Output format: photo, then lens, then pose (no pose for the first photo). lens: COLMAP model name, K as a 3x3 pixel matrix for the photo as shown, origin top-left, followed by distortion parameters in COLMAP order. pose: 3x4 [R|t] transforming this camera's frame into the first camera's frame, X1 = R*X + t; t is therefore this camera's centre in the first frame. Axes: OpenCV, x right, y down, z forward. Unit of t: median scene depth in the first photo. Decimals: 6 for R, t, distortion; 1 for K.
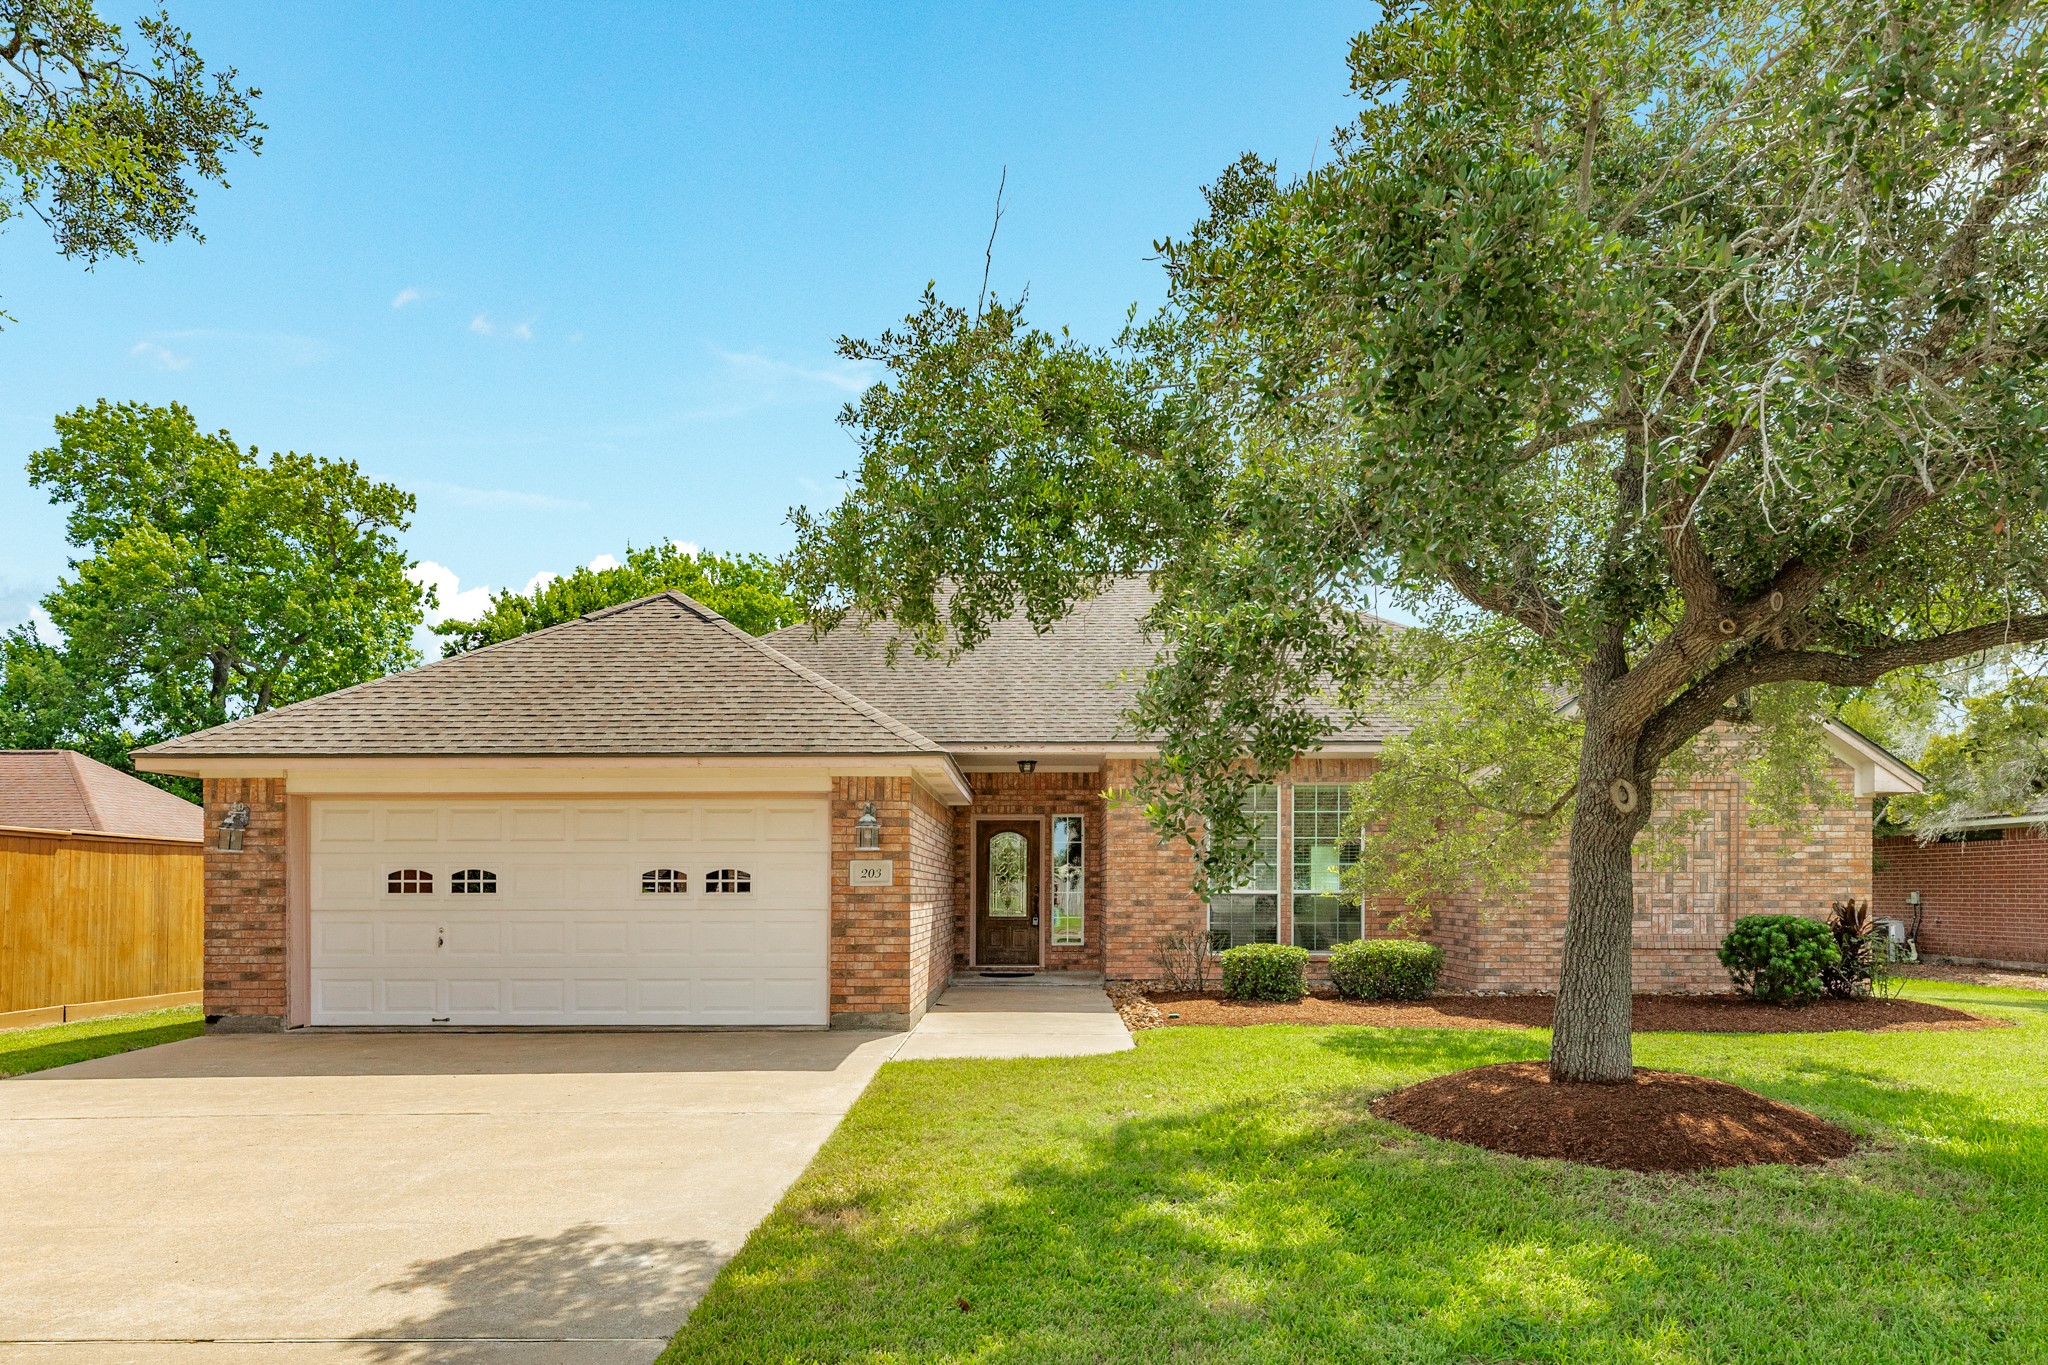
lens RADIAL K [[1237.5, 0, 1090.5], [0, 1237.5, 751.6], [0, 0, 1]] dist [0.007460, 0.000821]
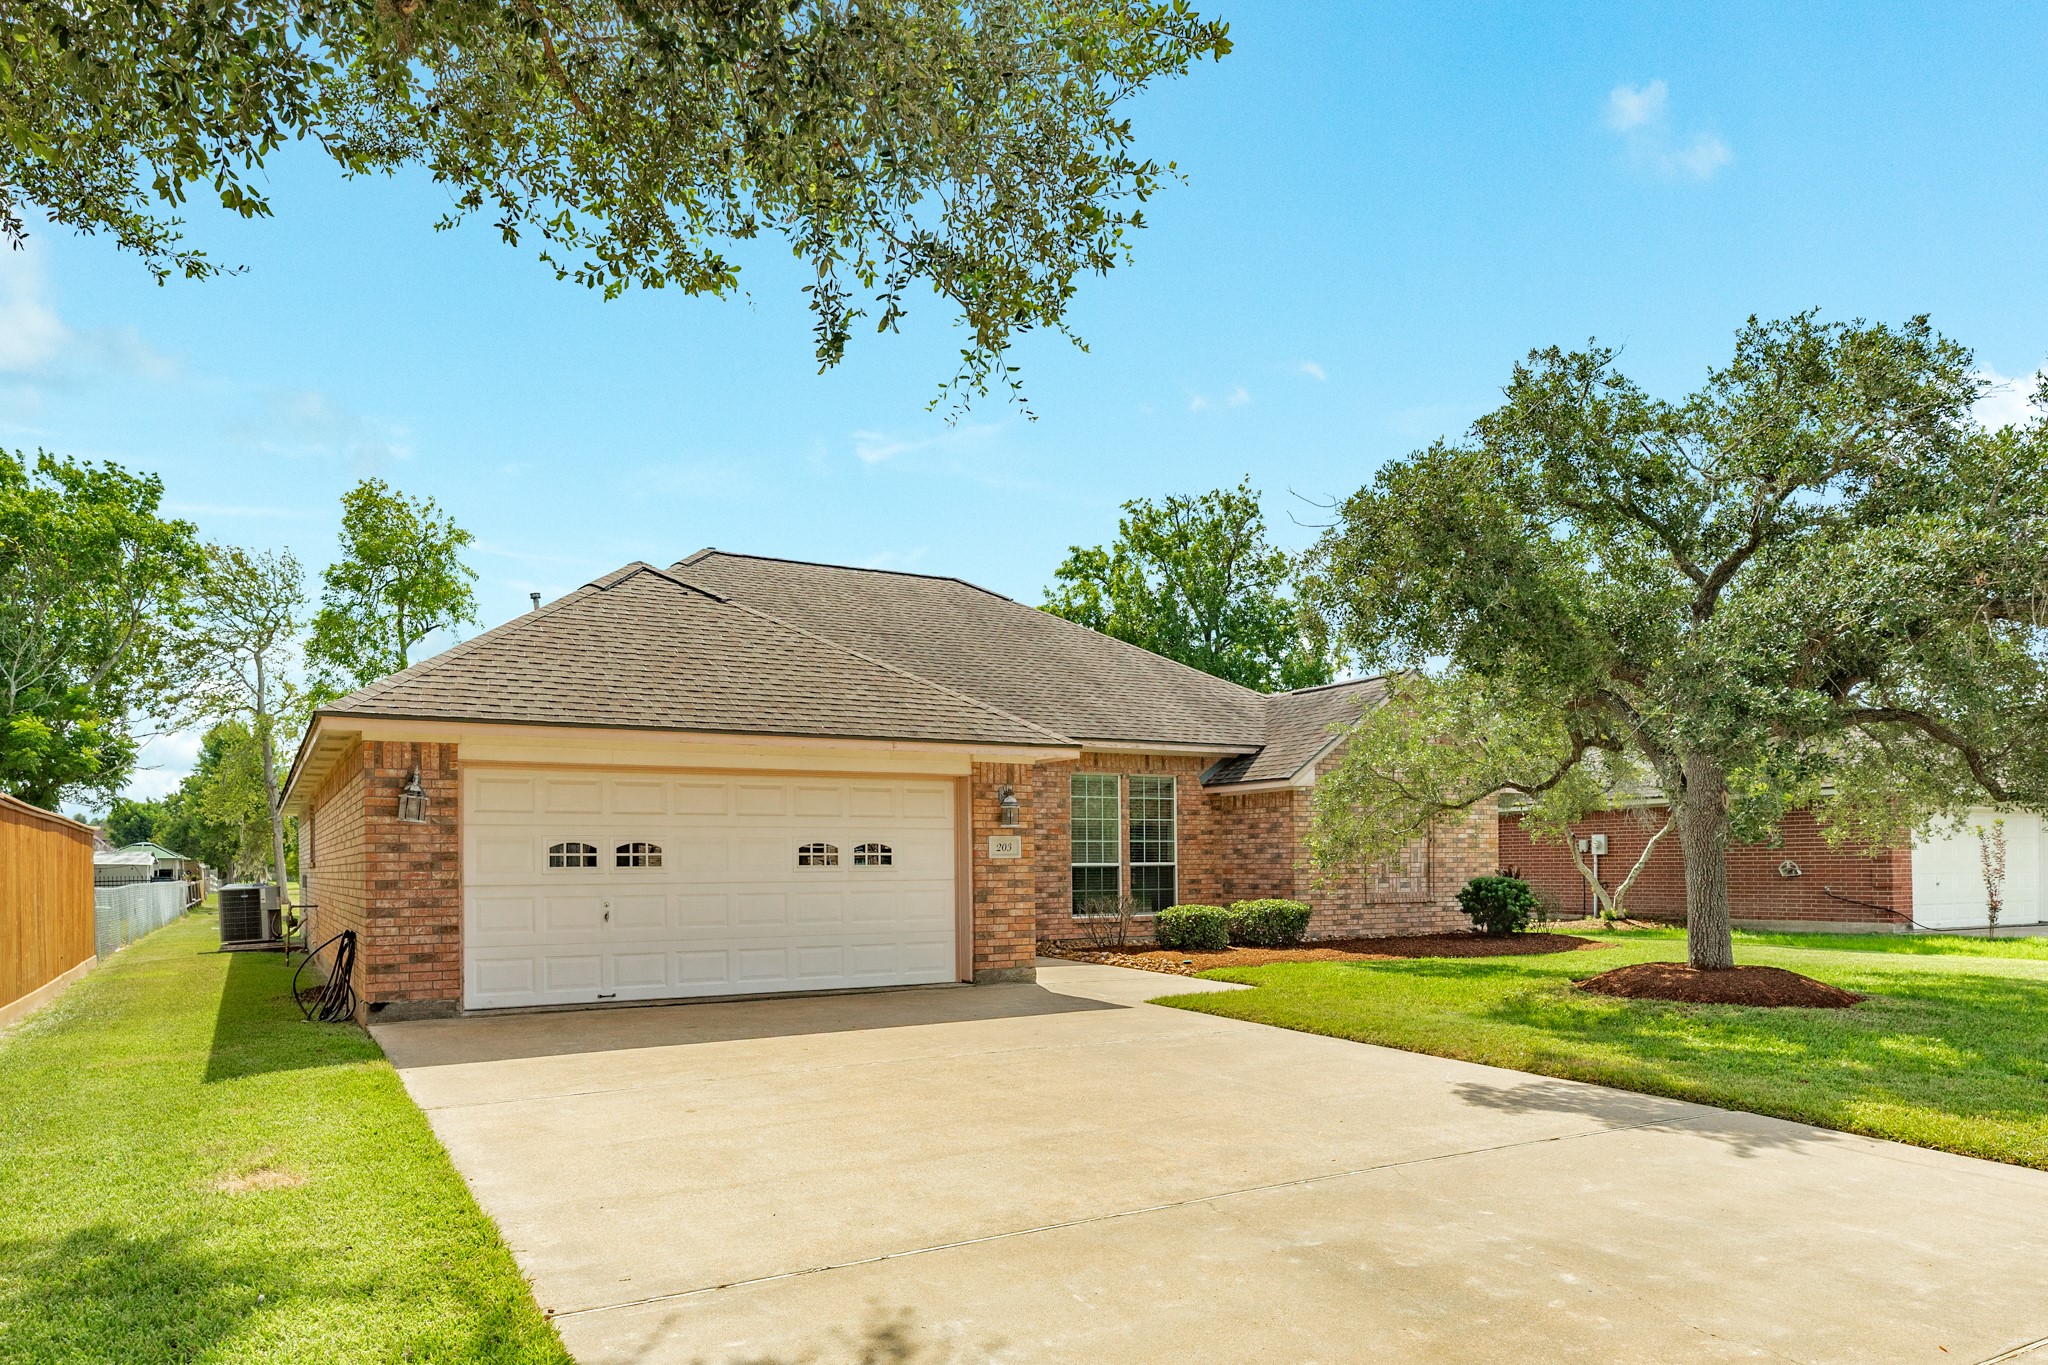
lens RADIAL K [[1220.3, 0, 1024.0], [0, 1220.3, 682.5], [0, 0, 1]] dist [-0.000280, -0.000321]
pose [[0.878018, 0.065259, 0.474159, -0.676765], [-0.046458, 0.997603, -0.051274, 0.002347], [-0.476368, 0.022991, 0.878945, -0.013172]]
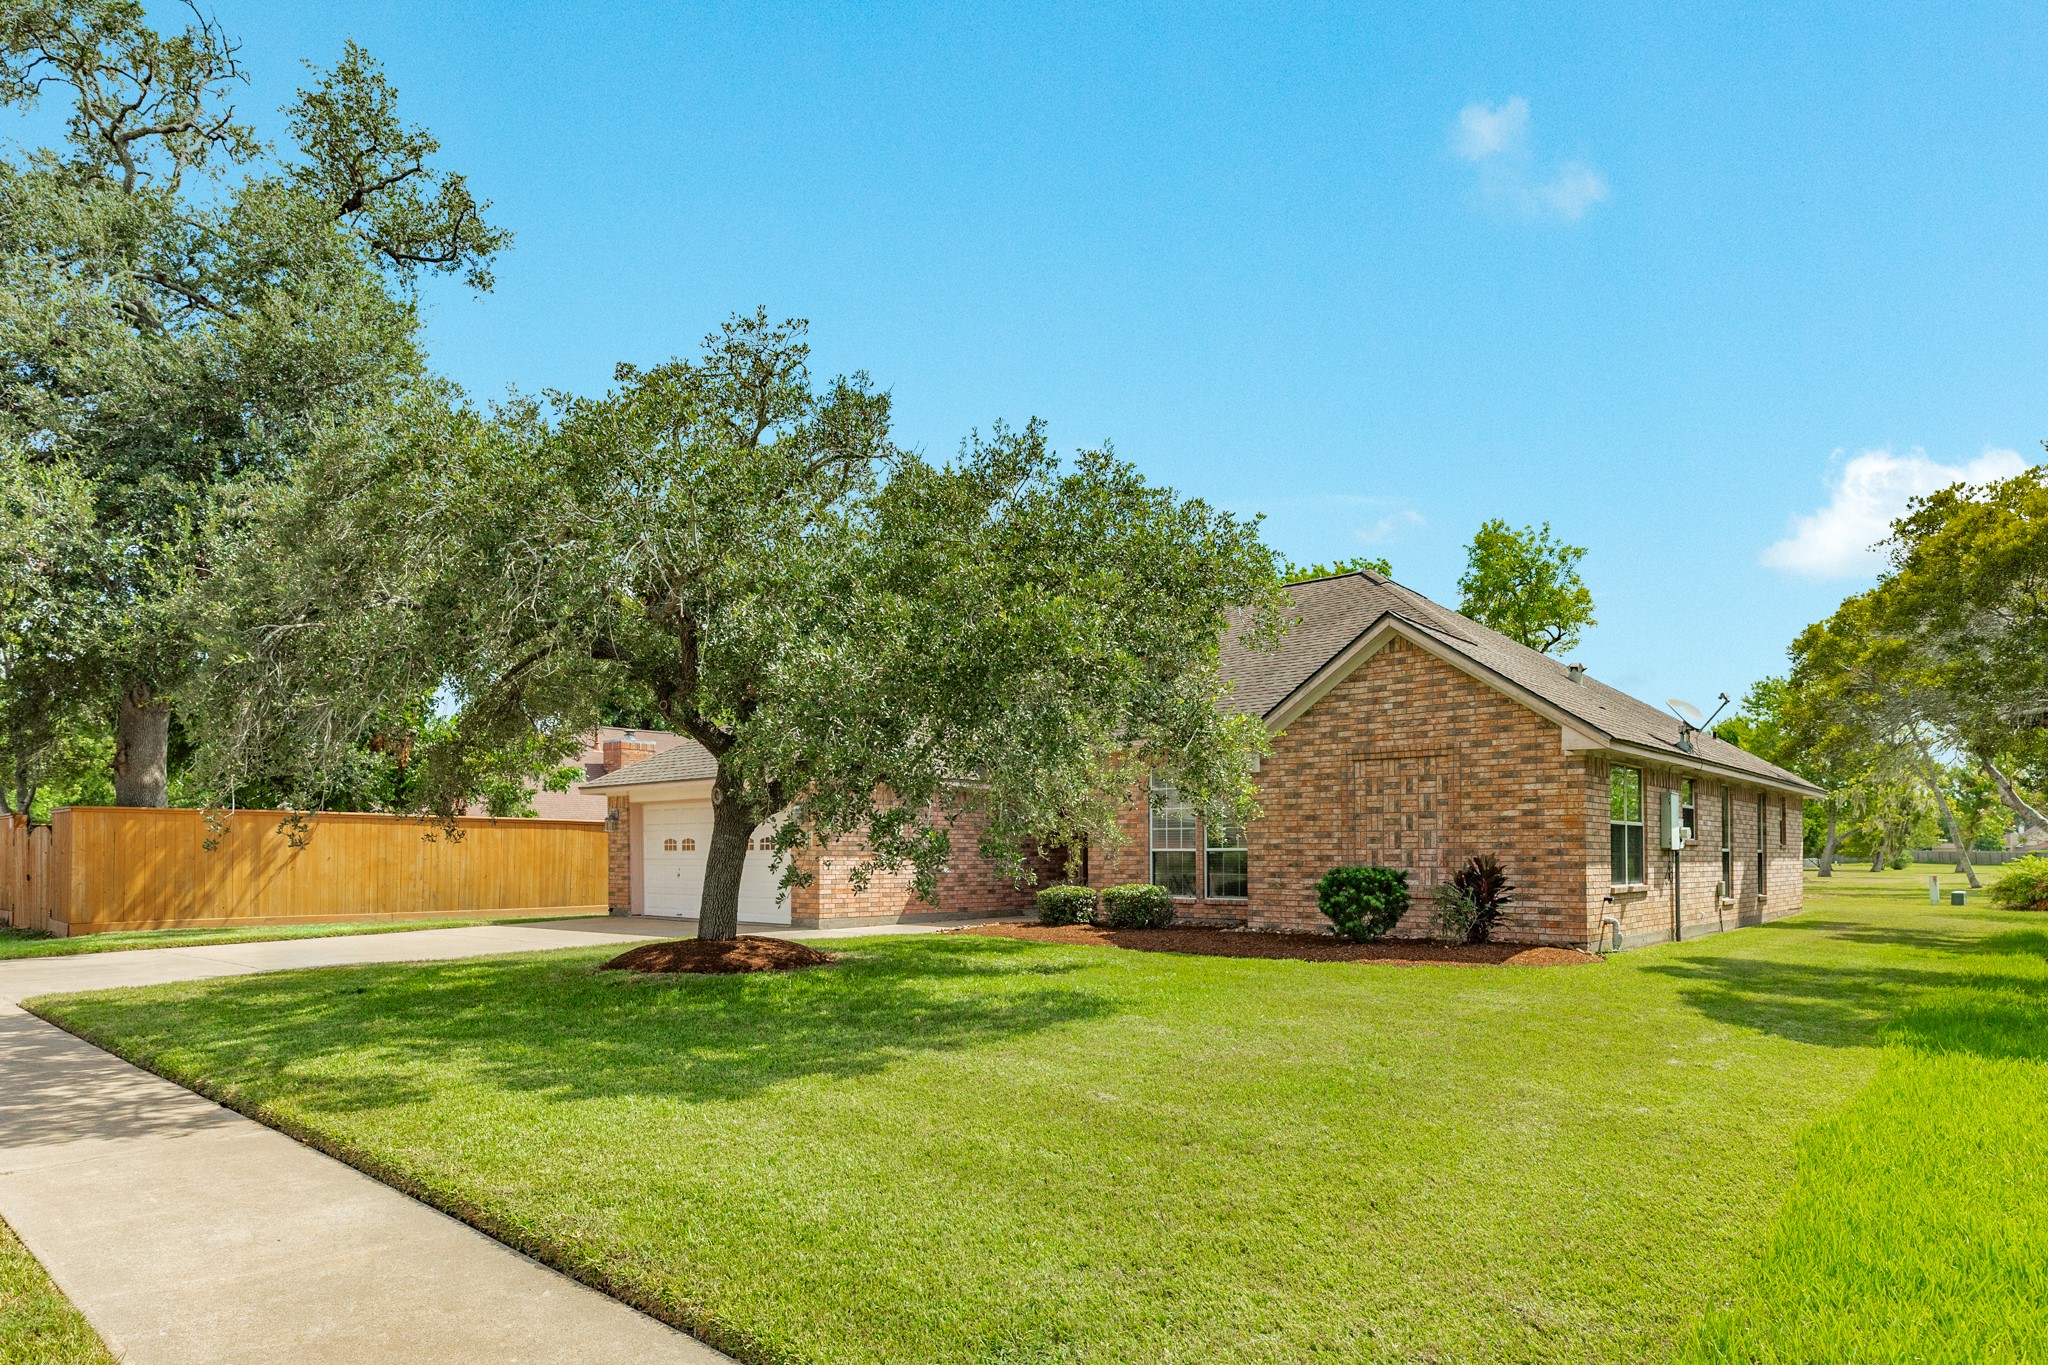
lens RADIAL K [[1177.5, 0, 1024.8], [0, 1177.5, 689.7], [0, 0, 1]] dist [0.000951, -0.000336]
pose [[0.746676, -0.092801, -0.658683, 1.118883], [0.073868, 0.995664, -0.056541, 0.005036], [0.661074, -0.006438, 0.750293, -0.047761]]
